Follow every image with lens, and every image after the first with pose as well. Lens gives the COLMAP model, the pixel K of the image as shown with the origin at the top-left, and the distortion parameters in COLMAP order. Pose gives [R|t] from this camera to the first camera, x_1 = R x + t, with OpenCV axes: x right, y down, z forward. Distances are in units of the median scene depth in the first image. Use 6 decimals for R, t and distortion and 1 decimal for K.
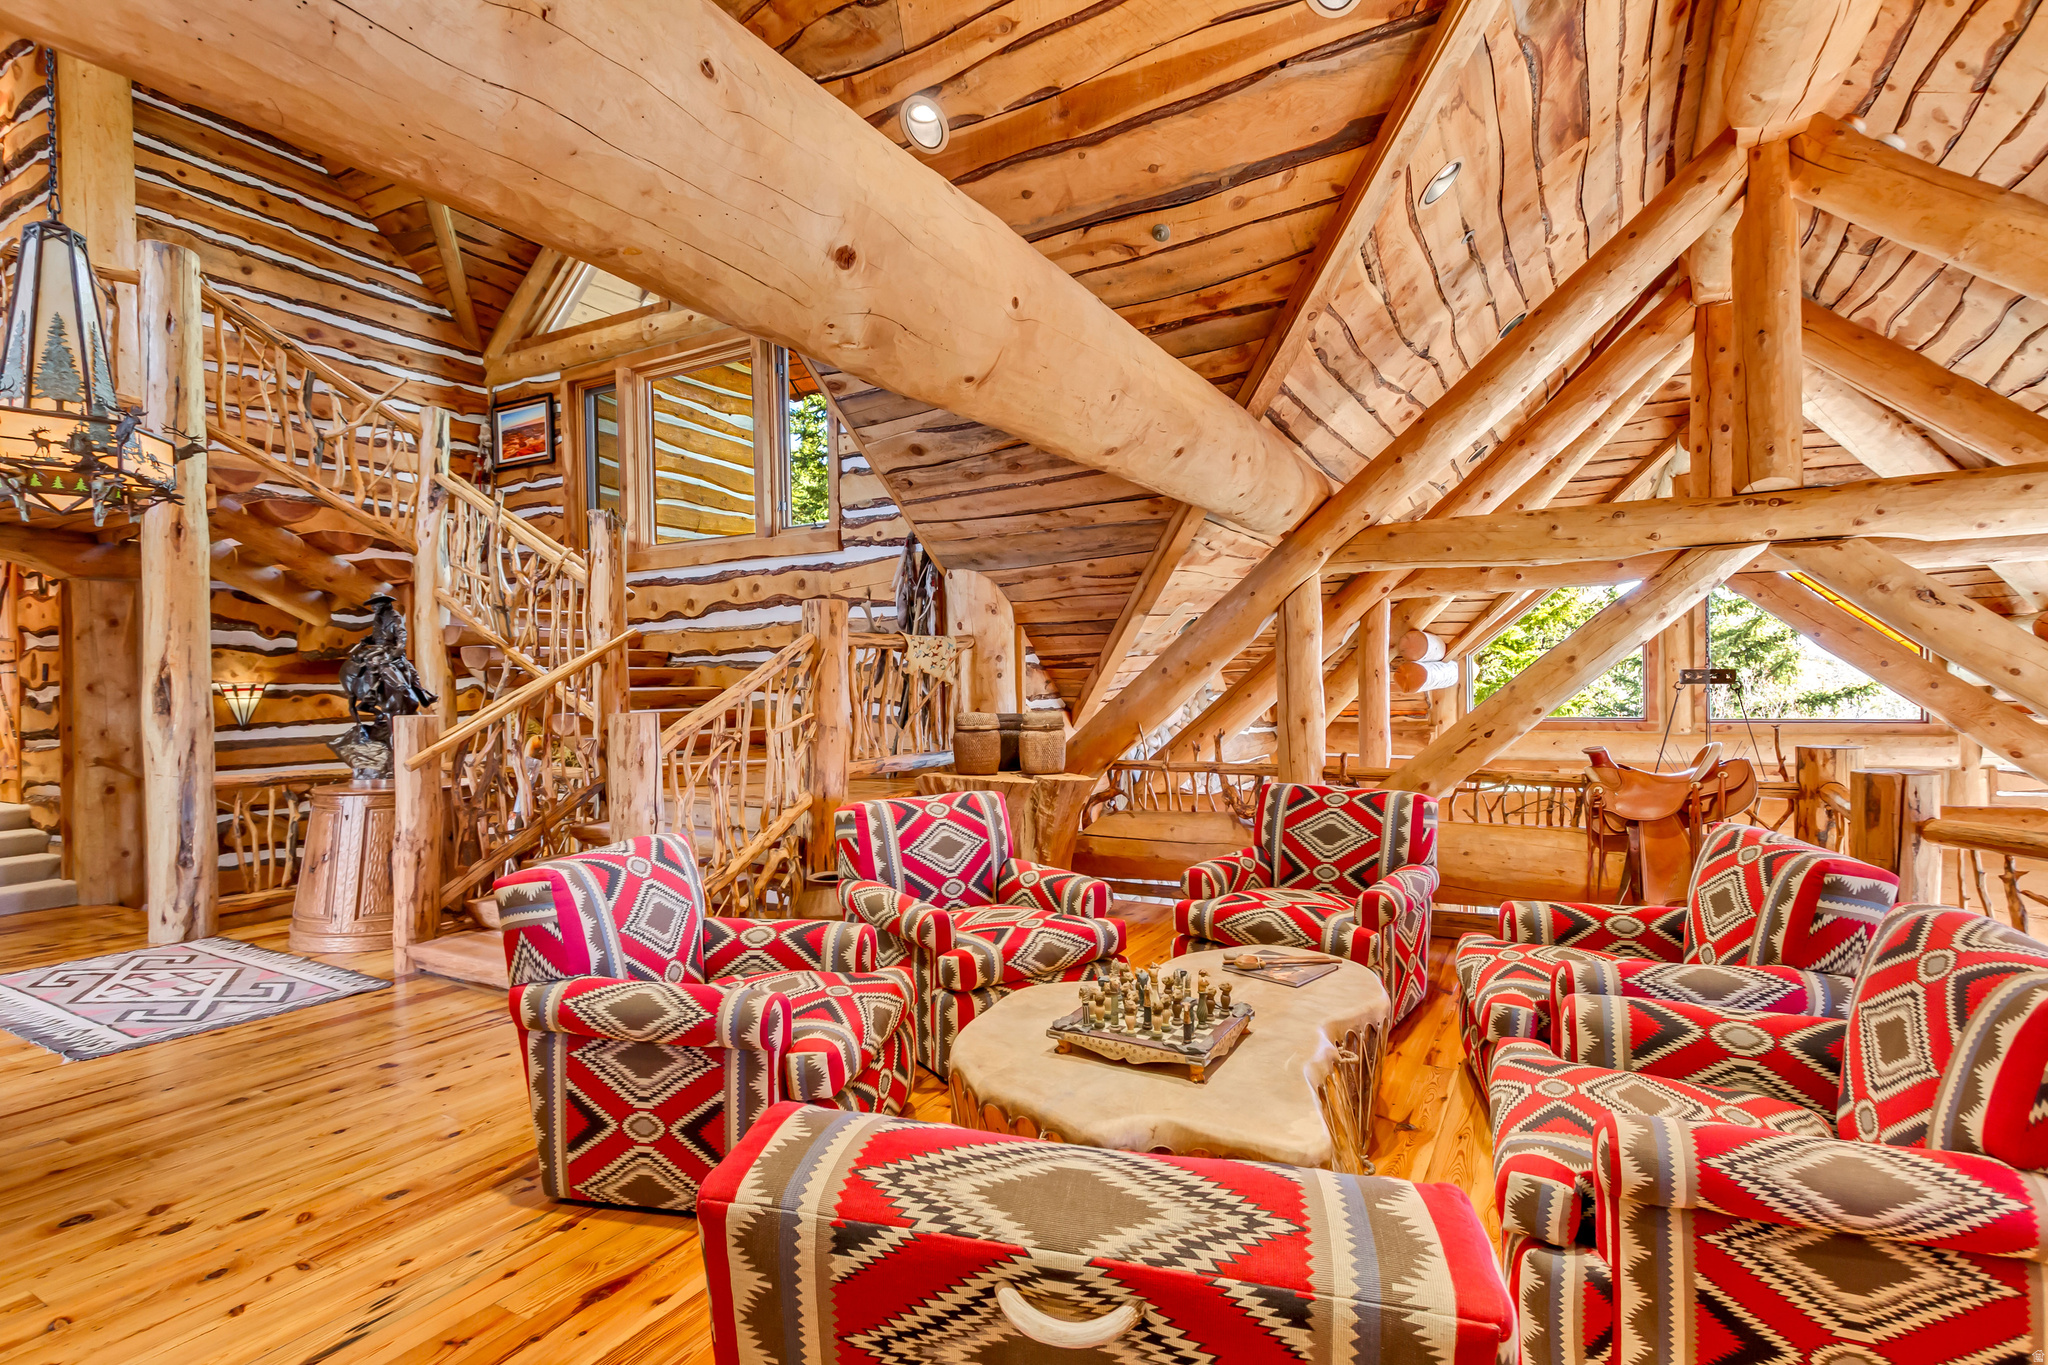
lens RADIAL K [[996.6, 0, 1024.0], [0, 996.6, 682.5], [0, 0, 1]] dist [-0.001291, -0.000296]
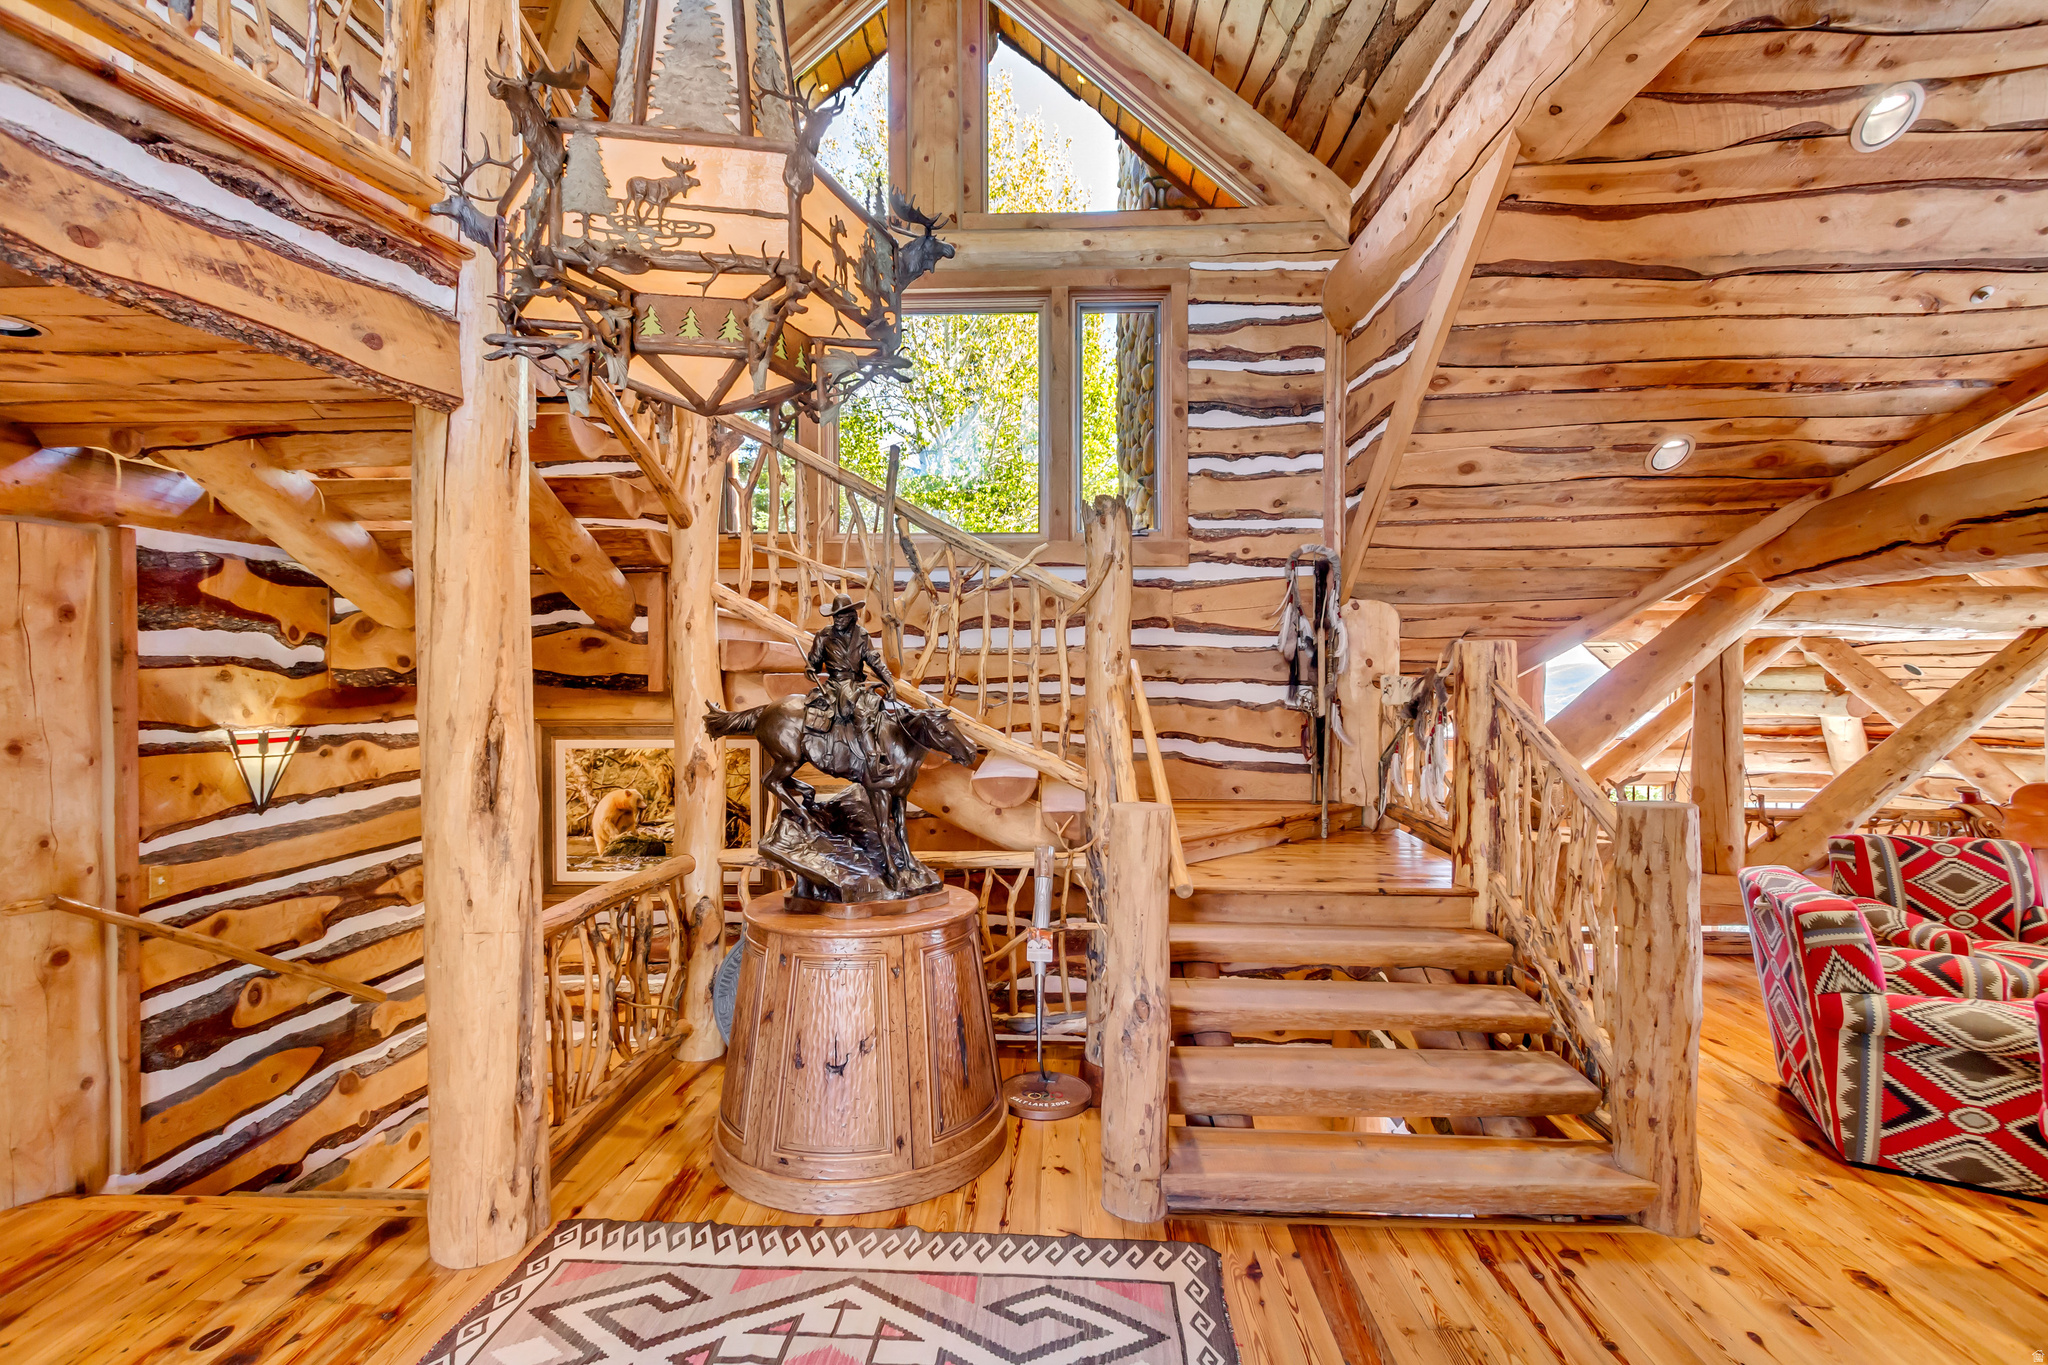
lens RADIAL K [[942.5, 0, 1024.0], [0, 942.5, 682.5], [0, 0, 1]] dist [0.002043, 0.000659]
pose [[0.889682, 0.013571, 0.456378, -0.671064], [-0.013692, 0.999902, -0.003042, -0.029581], [-0.456375, -0.003543, 0.889781, 0.354188]]
